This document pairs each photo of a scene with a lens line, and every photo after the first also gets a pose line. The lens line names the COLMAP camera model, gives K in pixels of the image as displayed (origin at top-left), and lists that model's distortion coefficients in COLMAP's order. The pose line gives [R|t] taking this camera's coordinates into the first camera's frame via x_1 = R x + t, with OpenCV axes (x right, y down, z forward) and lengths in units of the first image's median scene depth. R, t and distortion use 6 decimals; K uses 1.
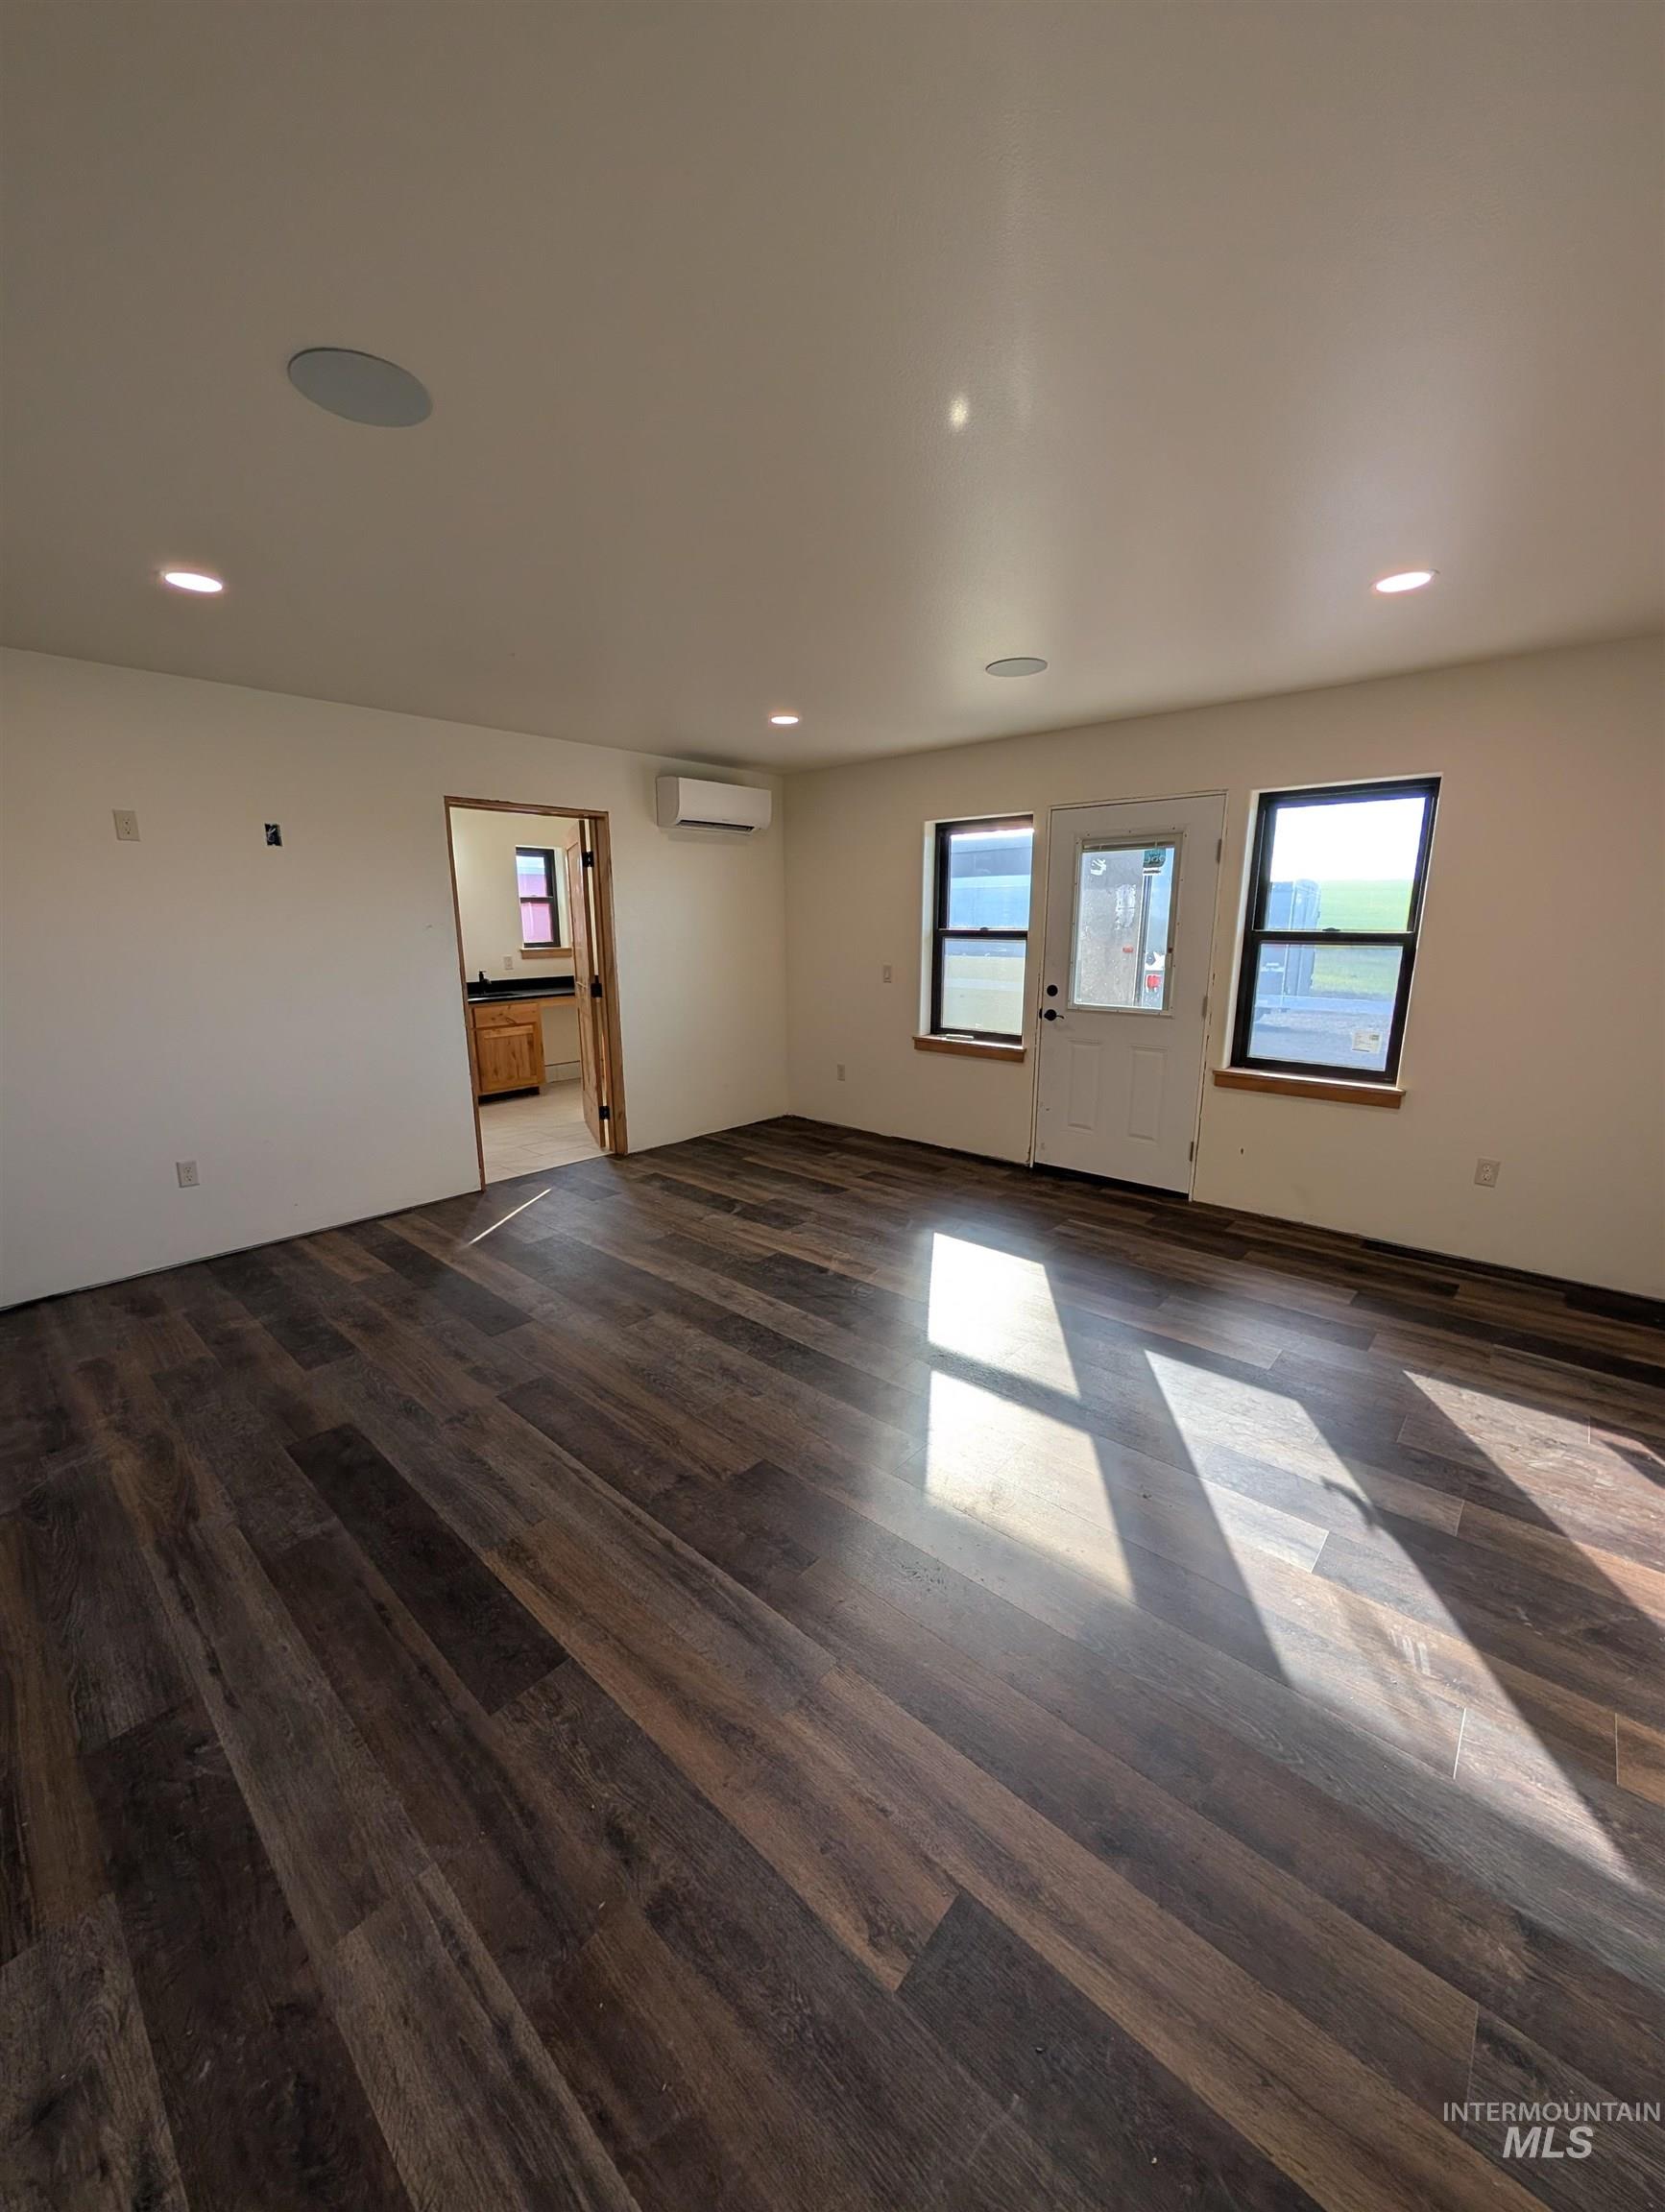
lens RADIAL K [[834.8, 0, 829.4], [0, 834.8, 1109.3], [0, 0, 1]] dist [0.000544, 0.000132]
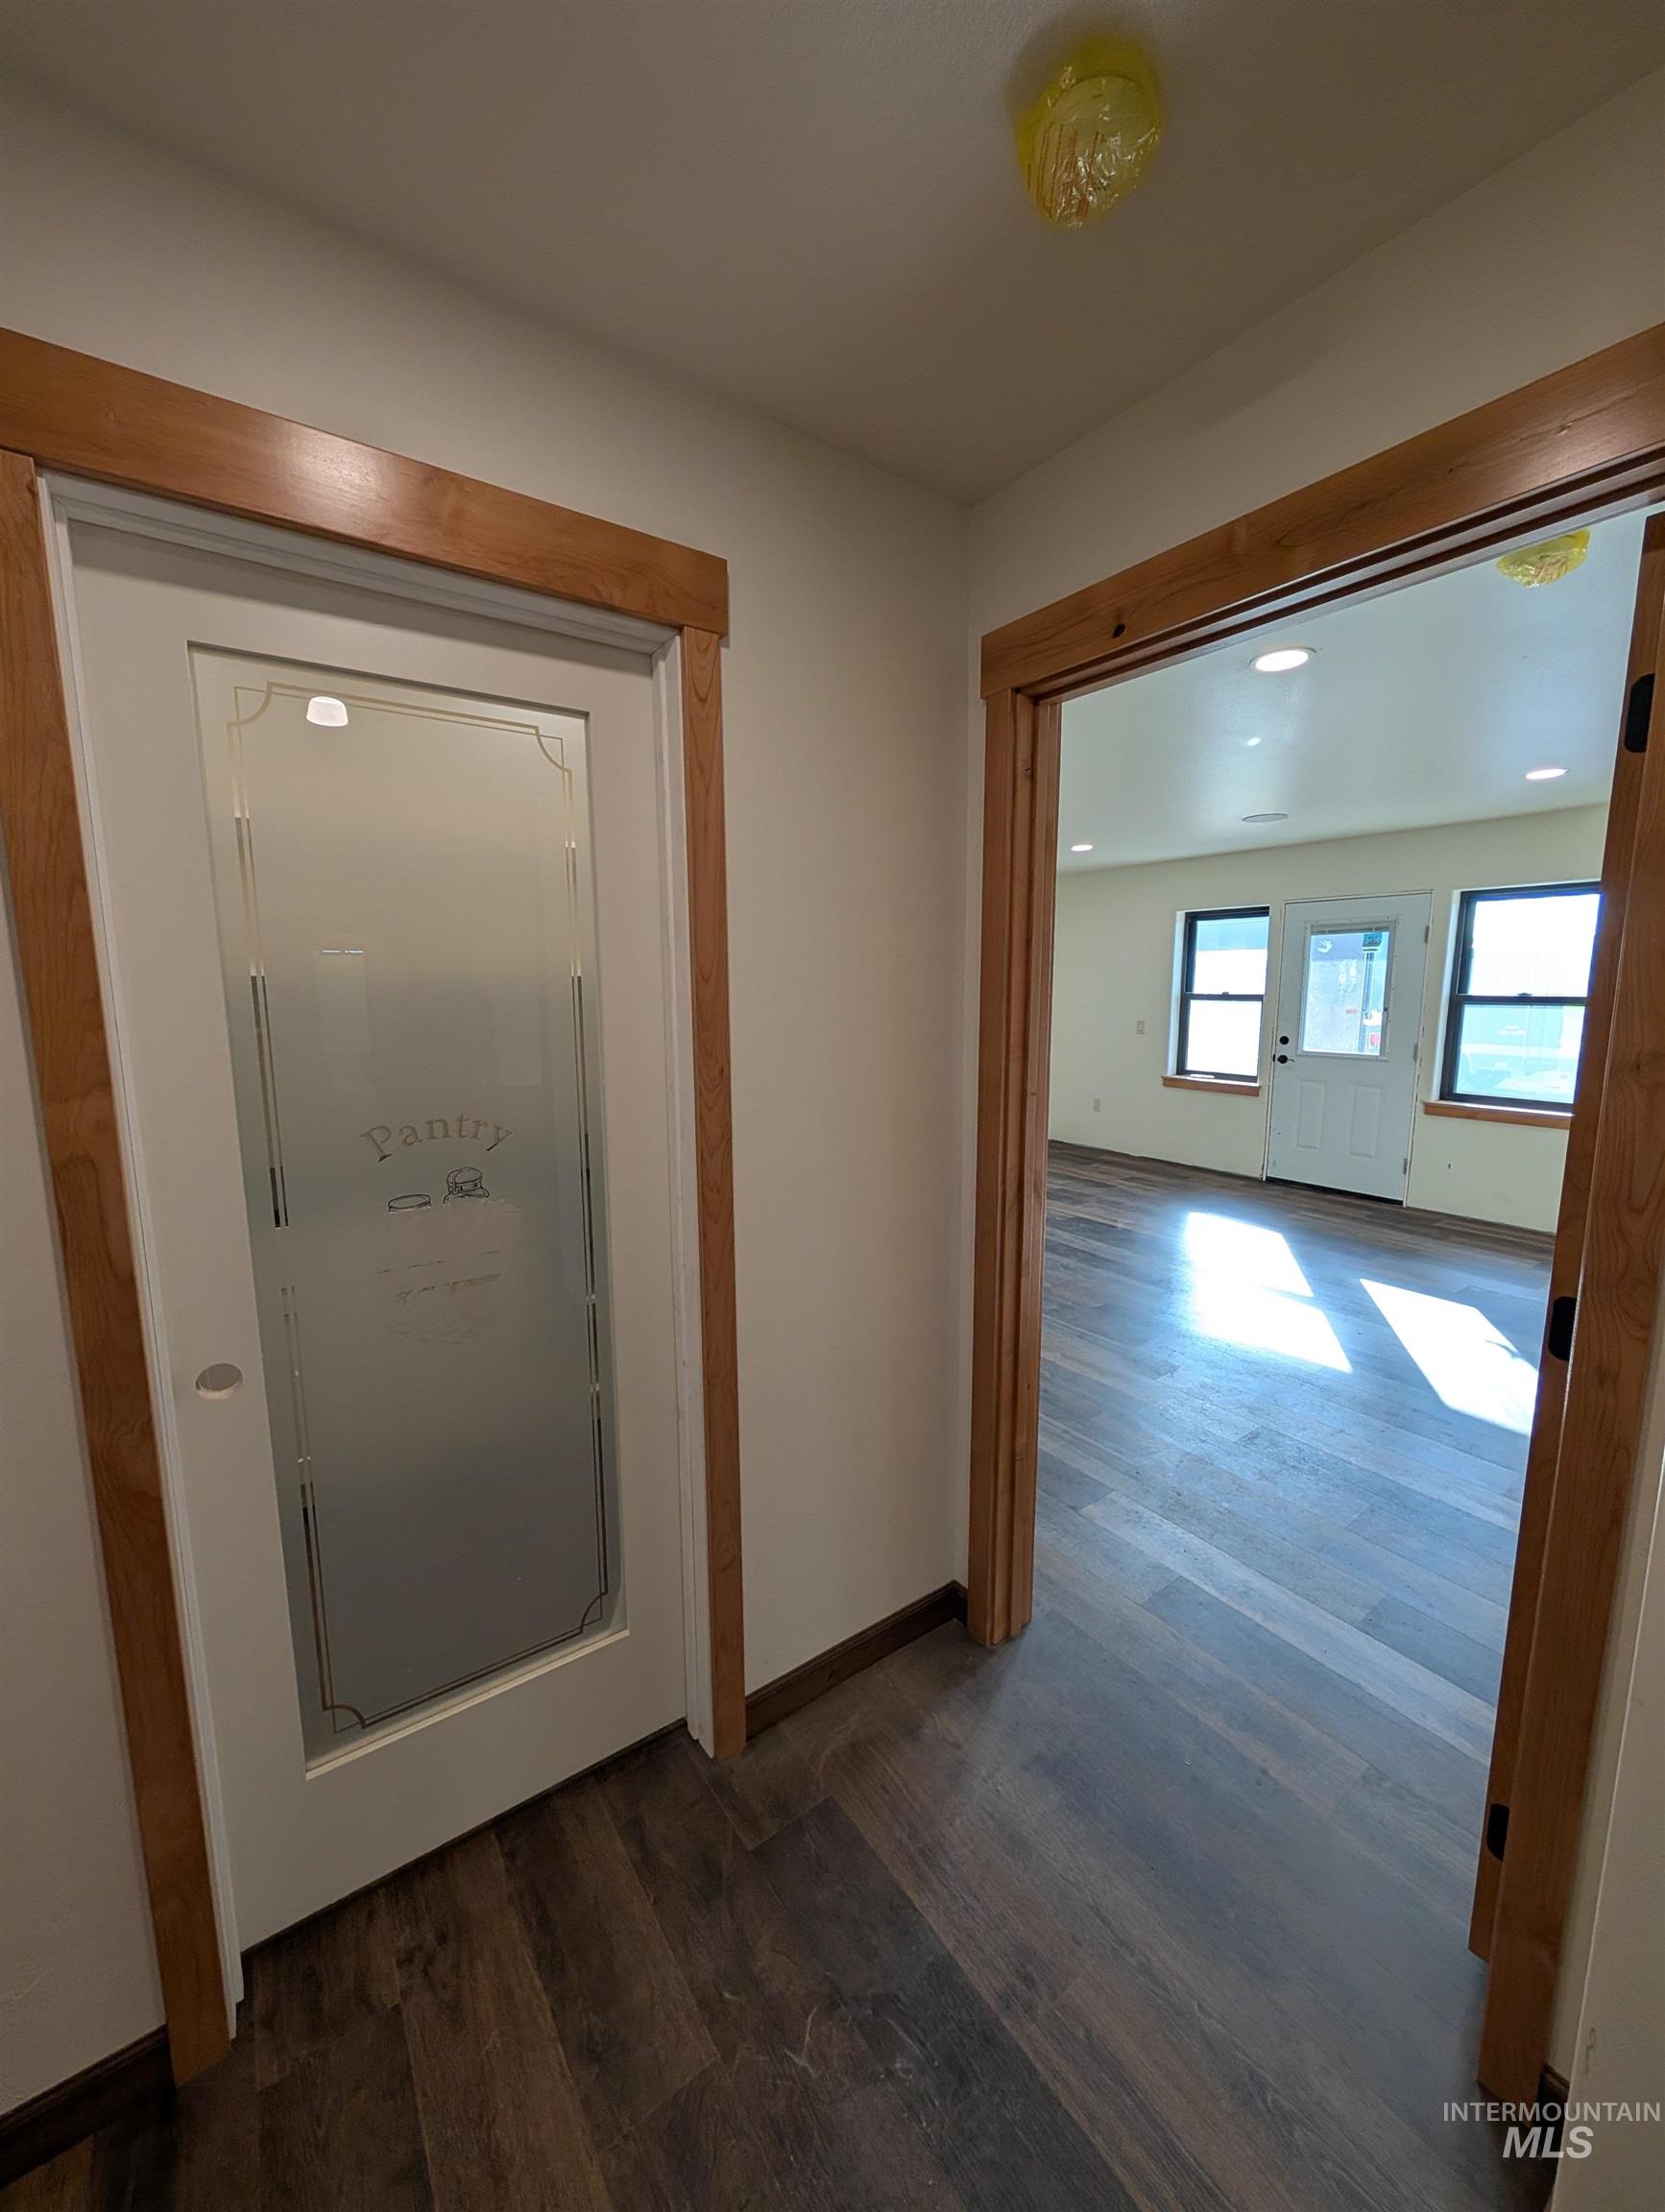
lens RADIAL K [[834.8, 0, 828.3], [0, 834.8, 1099.8], [0, 0, 1]] dist [0.000544, 0.000132]
pose [[0.975570, 0.031069, -0.217481, -0.138307], [-0.049156, 0.995721, -0.078253, 0.085919], [0.214119, 0.087032, 0.972923, -0.400260]]
